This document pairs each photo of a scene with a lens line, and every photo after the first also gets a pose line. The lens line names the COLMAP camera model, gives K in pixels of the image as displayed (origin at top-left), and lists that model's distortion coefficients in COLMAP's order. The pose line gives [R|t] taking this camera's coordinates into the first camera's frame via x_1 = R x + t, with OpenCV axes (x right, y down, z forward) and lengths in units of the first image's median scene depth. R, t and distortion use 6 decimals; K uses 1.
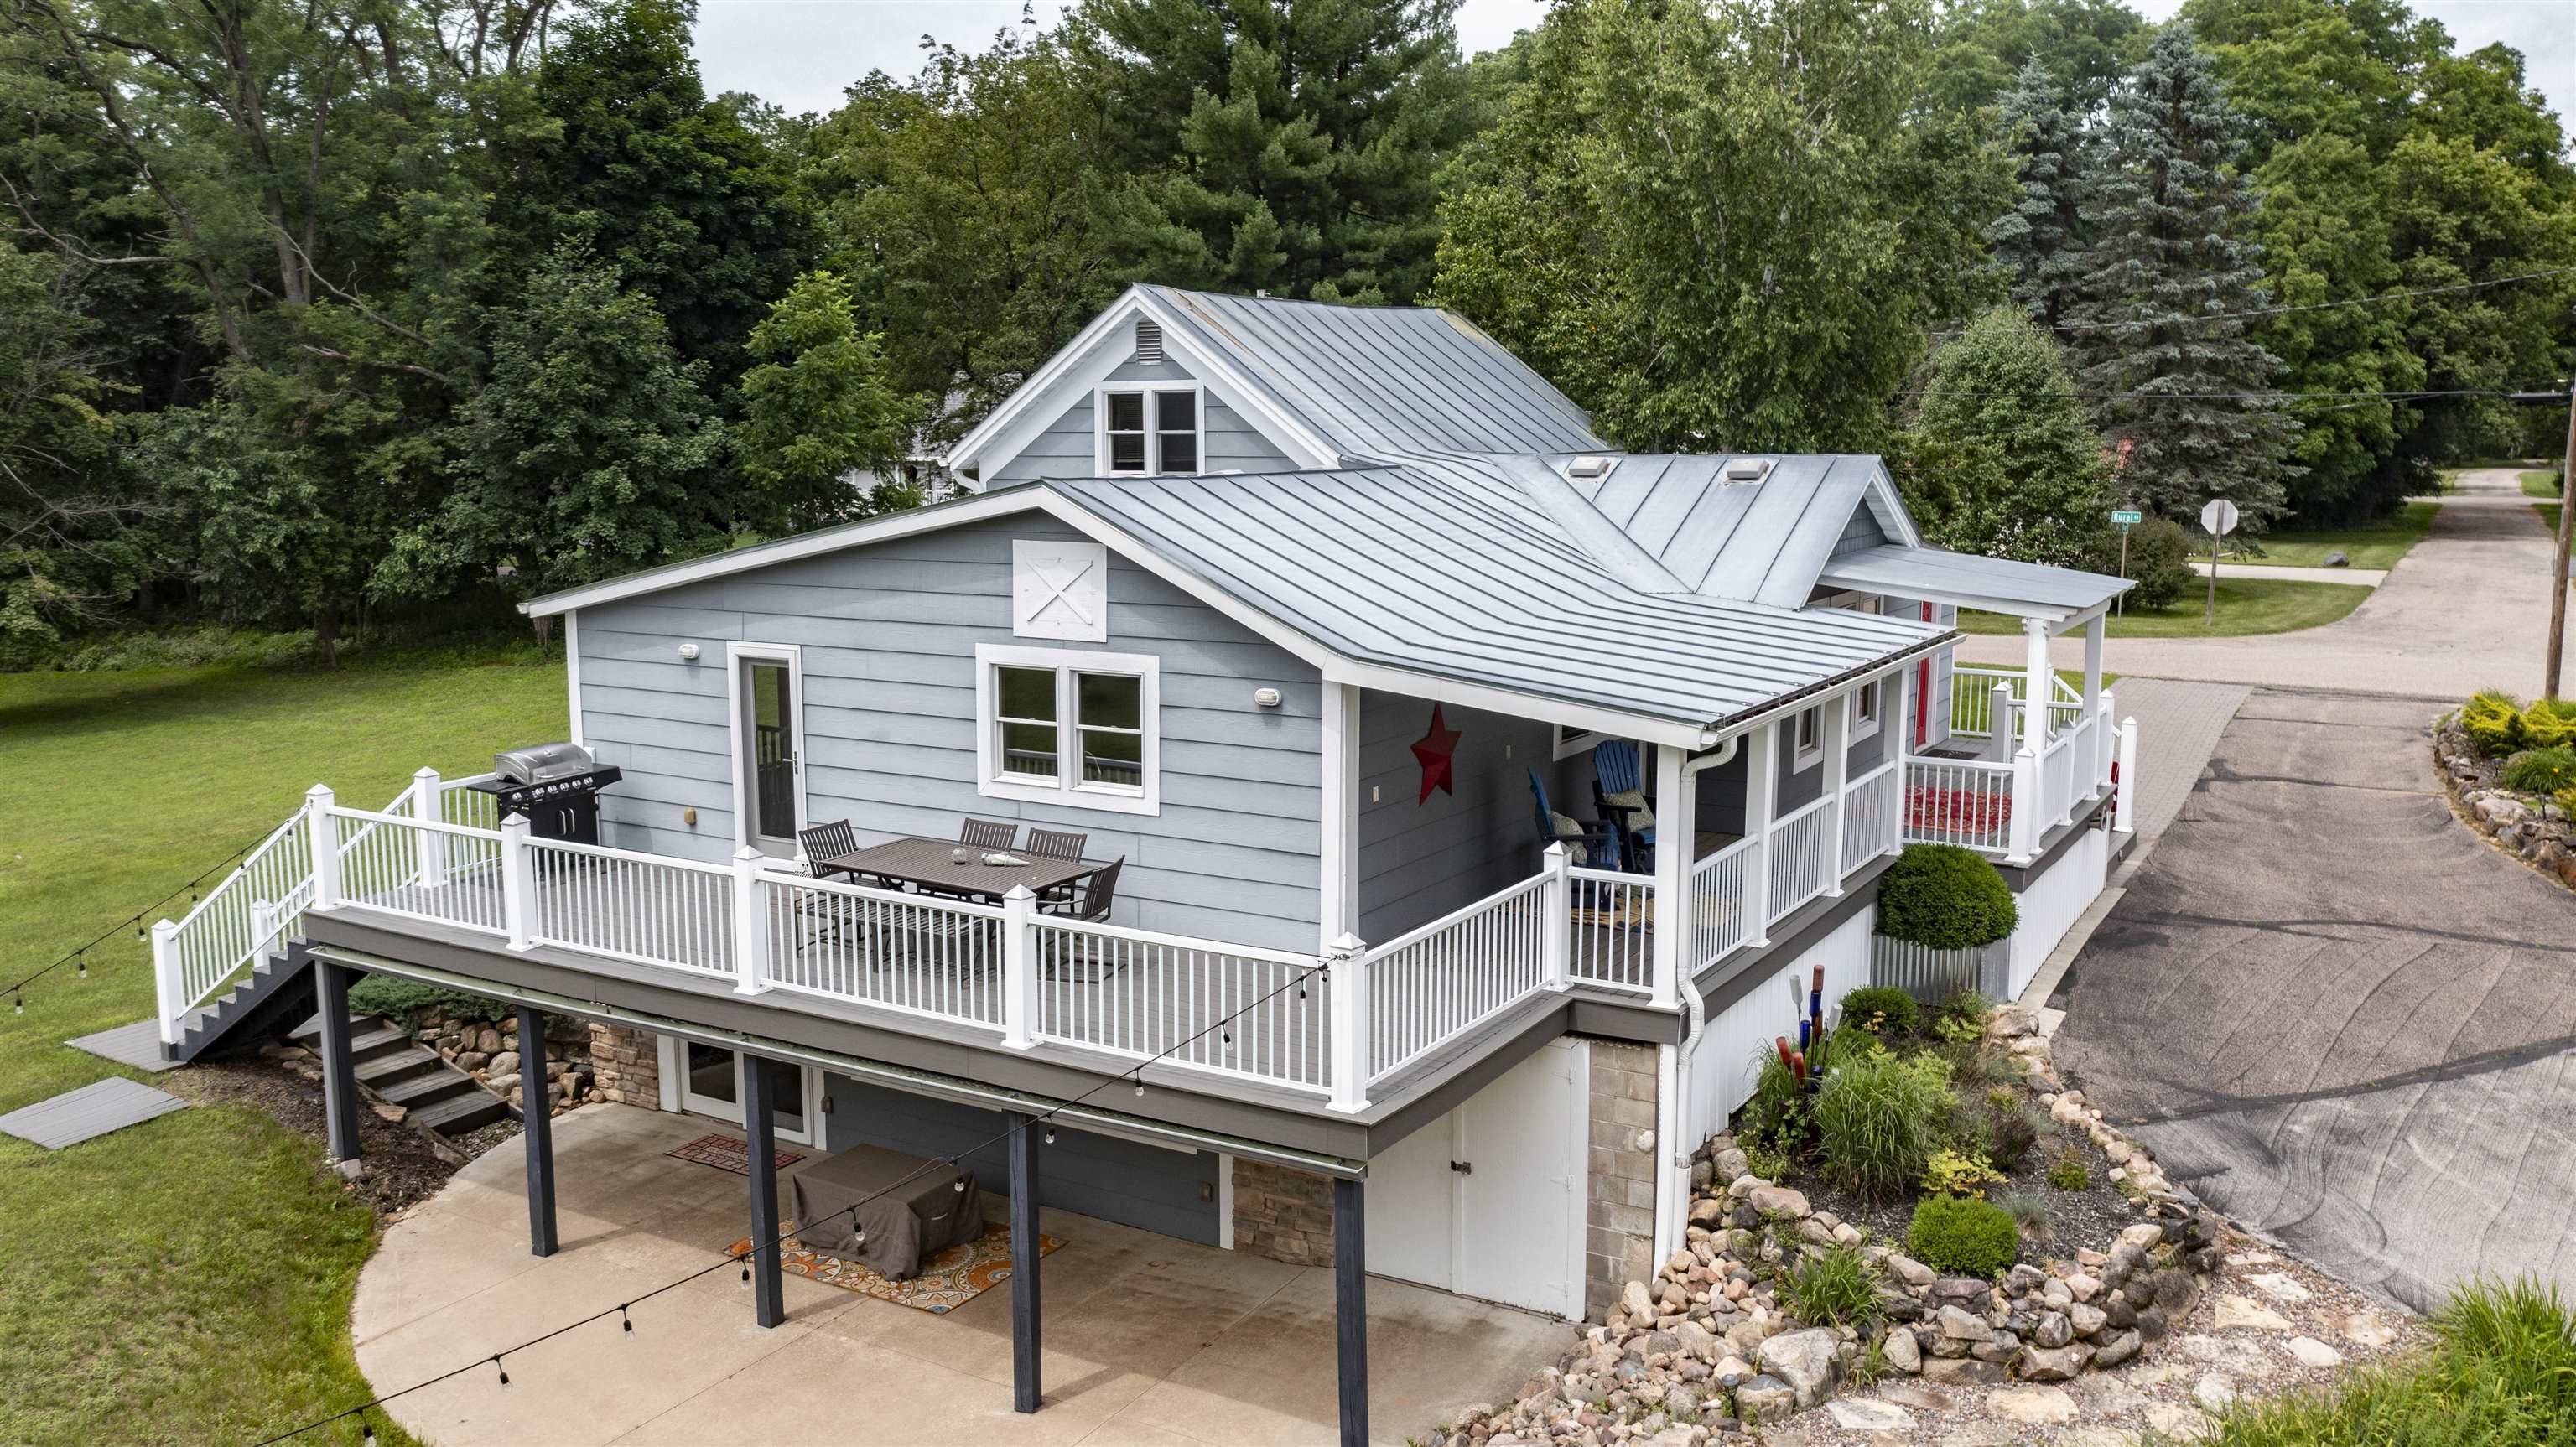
lens RADIAL K [[2053.3, 0, 1295.5], [0, 2053.3, 714.7], [0, 0, 1]] dist [-0.008197, -0.011818]
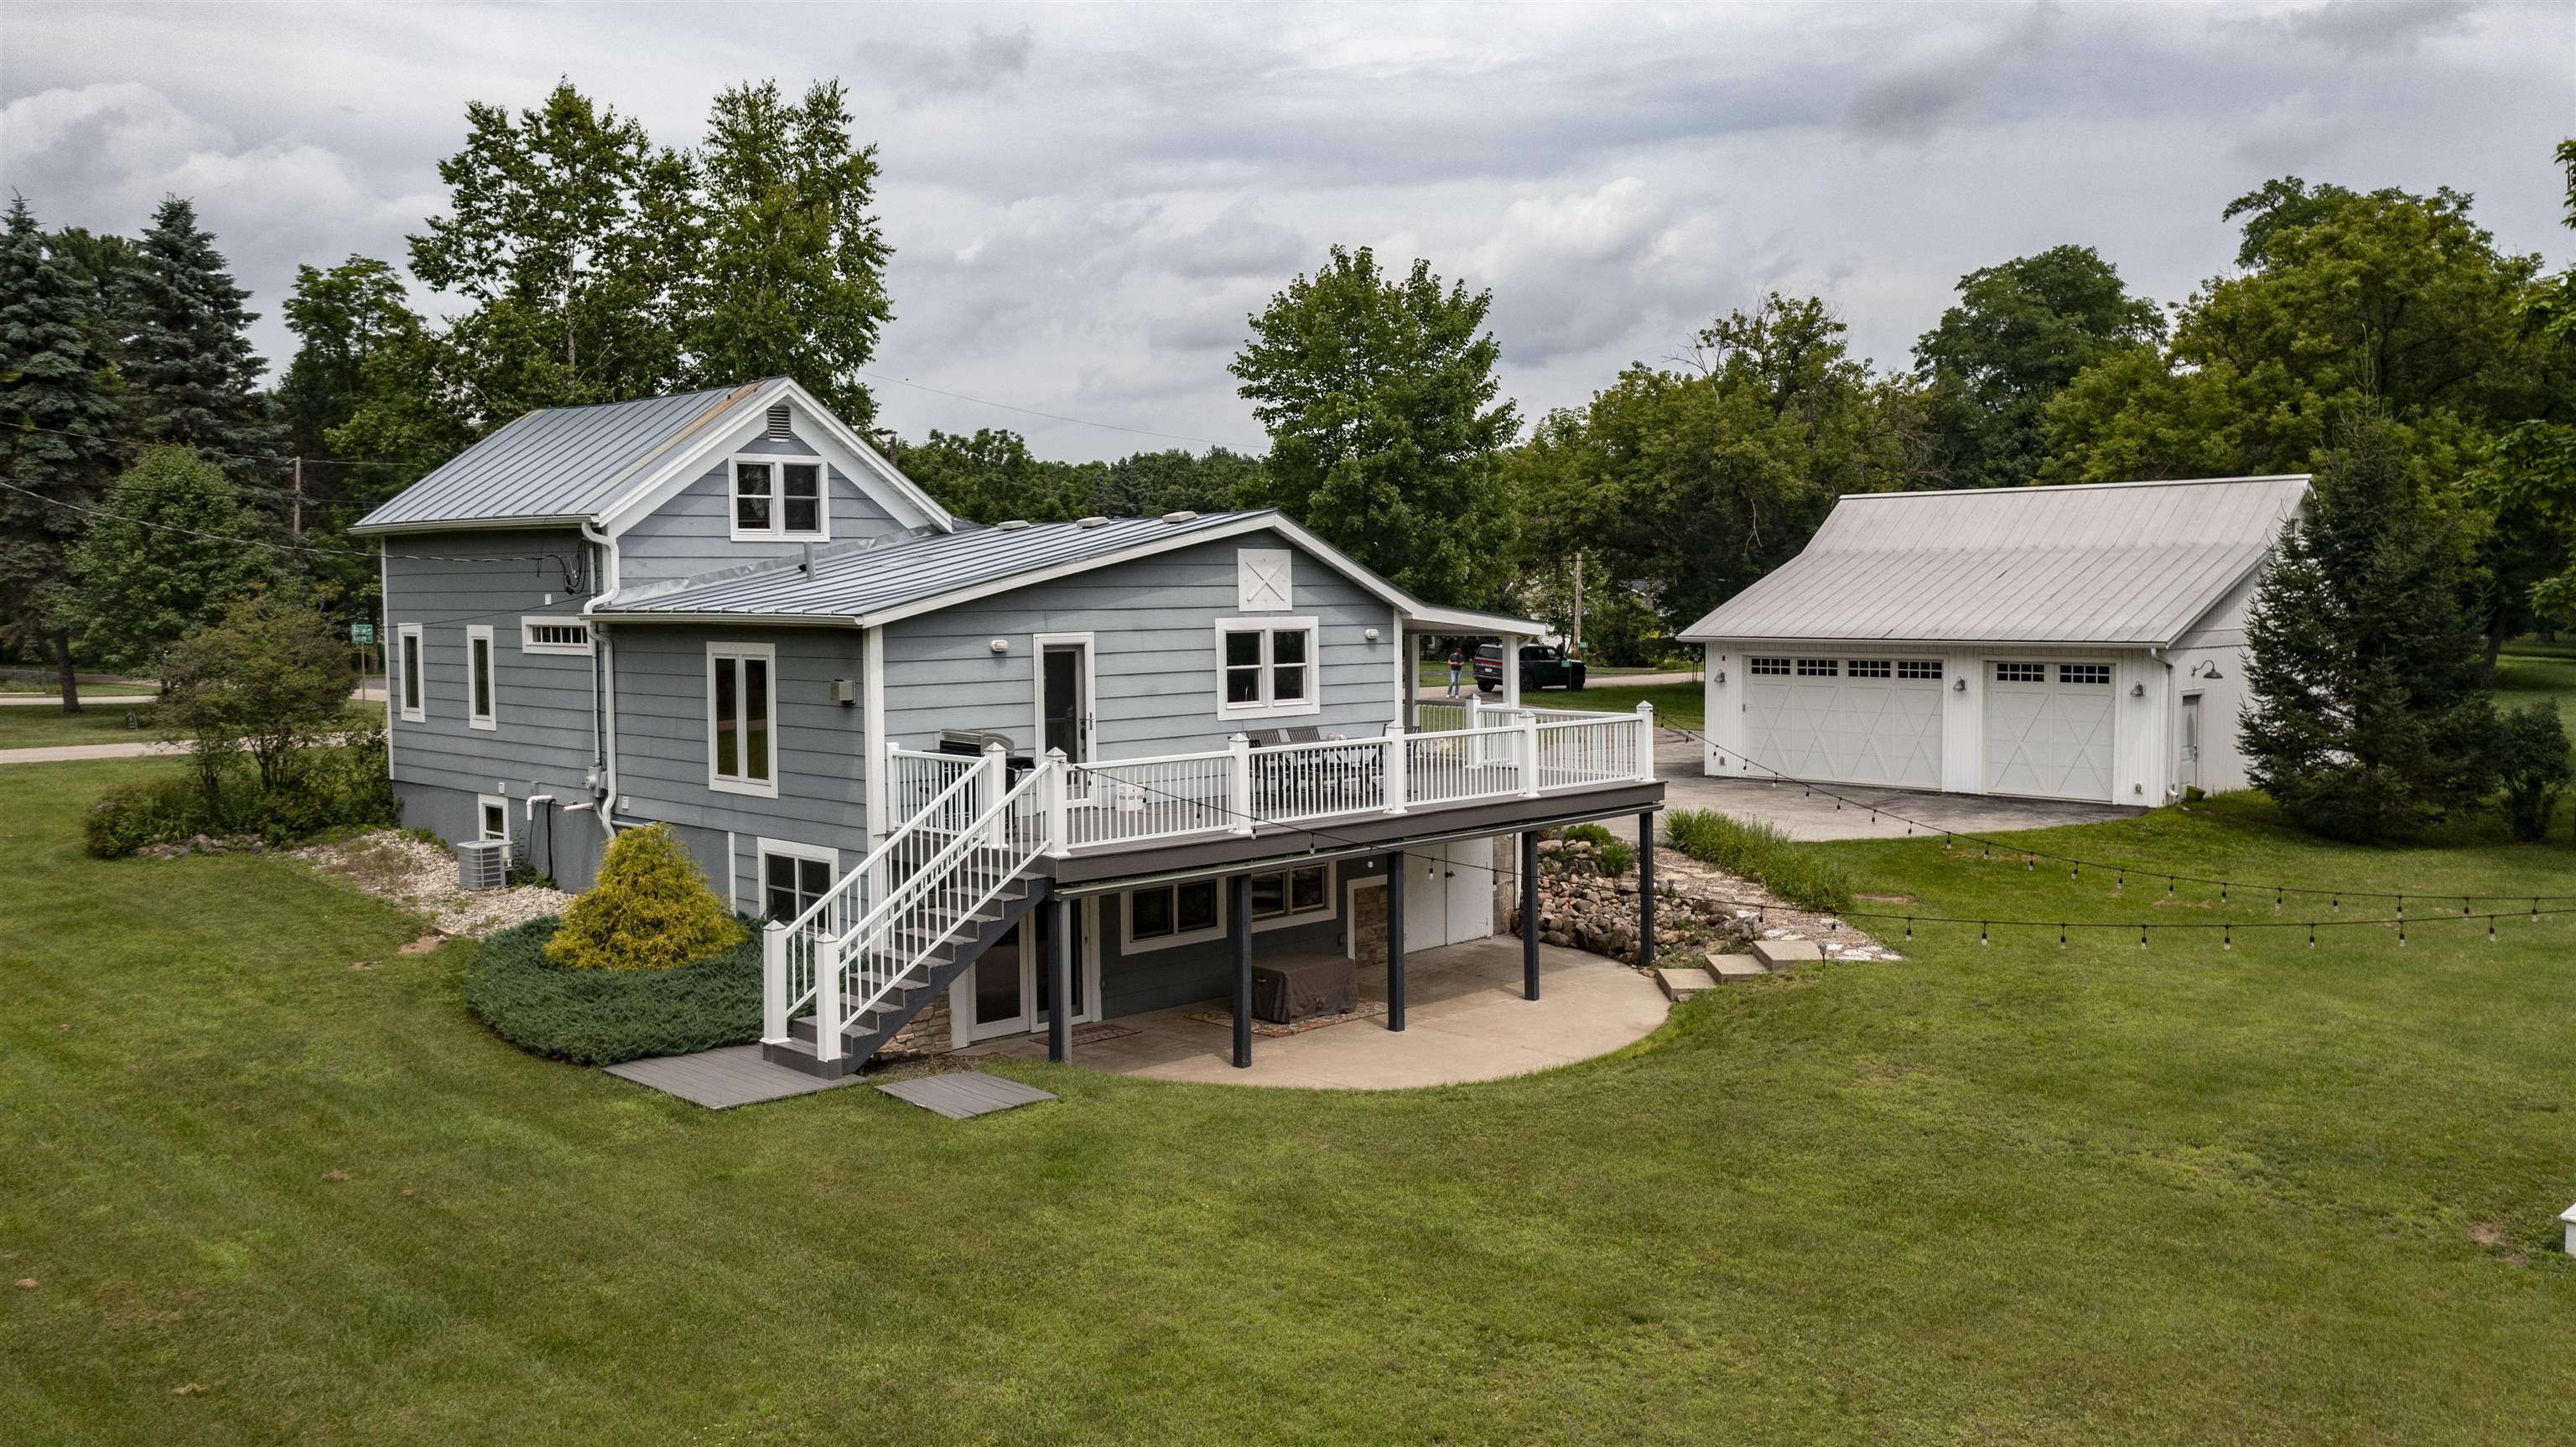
lens RADIAL K [[2053.3, 0, 1295.5], [0, 2053.3, 714.7], [0, 0, 1]] dist [-0.008197, -0.011818]
pose [[0.231442, -0.056713, 0.971194, -1.511821], [0.149872, 0.988461, 0.022006, 0.009849], [-0.961235, 0.140461, 0.237271, 0.566106]]
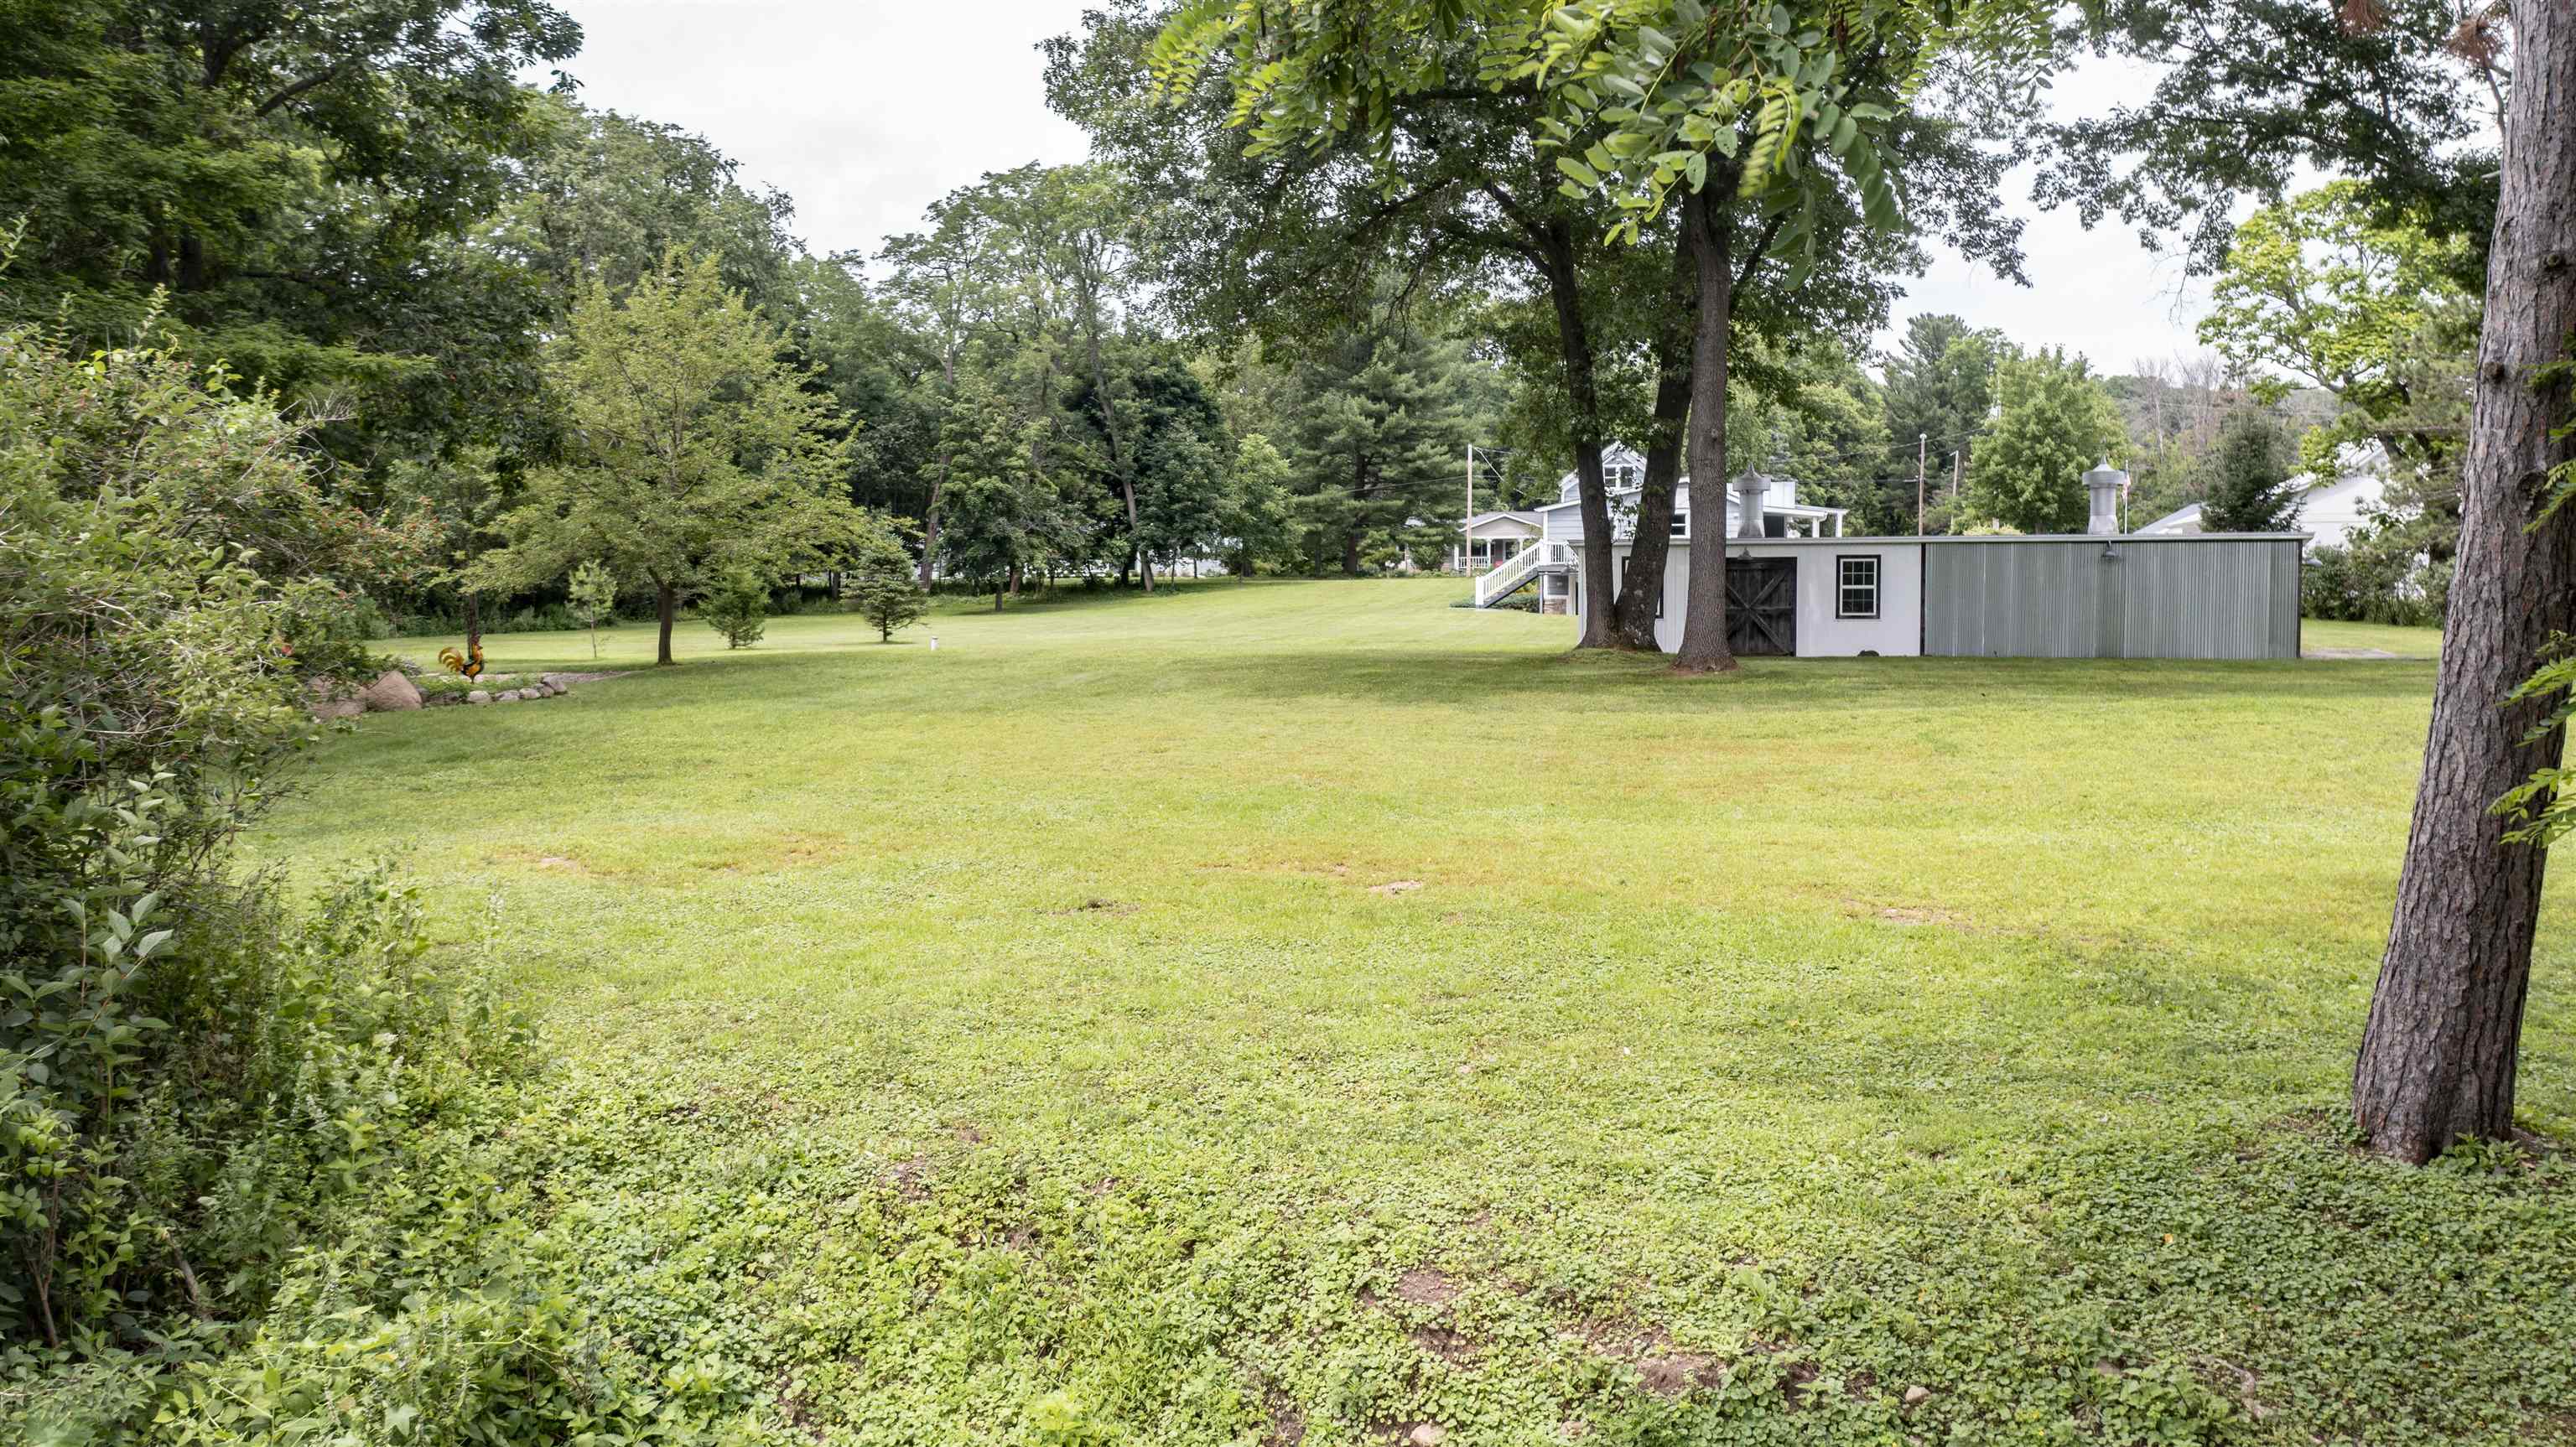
lens RADIAL K [[2053.3, 0, 1295.5], [0, 2053.3, 714.7], [0, 0, 1]] dist [-0.008197, -0.011818]
pose [[0.949504, -0.023532, 0.312870, -2.423665], [0.048641, 0.996168, -0.072689, 0.732146], [-0.309961, 0.084237, 0.947010, -3.193108]]
